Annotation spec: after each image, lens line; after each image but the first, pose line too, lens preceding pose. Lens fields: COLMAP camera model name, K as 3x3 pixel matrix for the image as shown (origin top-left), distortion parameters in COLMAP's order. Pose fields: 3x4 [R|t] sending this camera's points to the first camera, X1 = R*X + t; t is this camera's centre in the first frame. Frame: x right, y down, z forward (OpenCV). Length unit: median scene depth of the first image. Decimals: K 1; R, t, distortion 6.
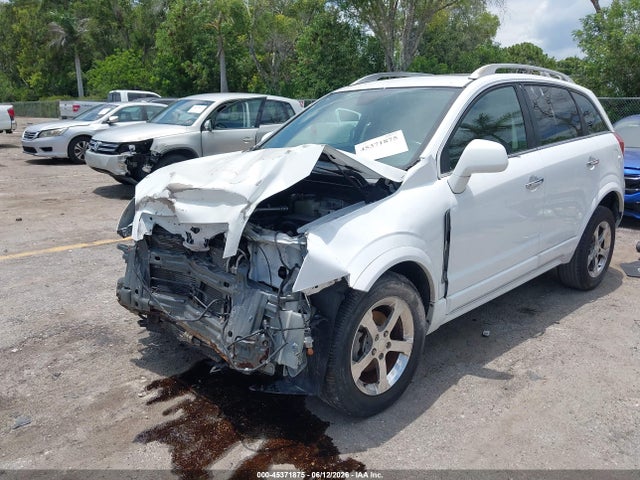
lens RADIAL K [[503.4, 0, 325.7], [0, 503.4, 240.9], [0, 0, 1]] dist [0.009588, -0.008686]
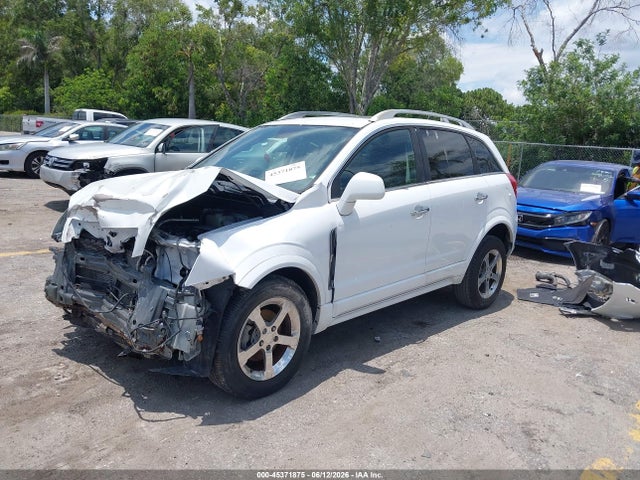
lens RADIAL K [[503.4, 0, 325.7], [0, 503.4, 240.9], [0, 0, 1]] dist [0.009588, -0.008686]
pose [[0.997018, 0.044841, 0.062798, 0.133822], [-0.041115, 0.997386, -0.059415, 0.036060], [-0.065298, 0.056656, 0.996256, -0.167059]]
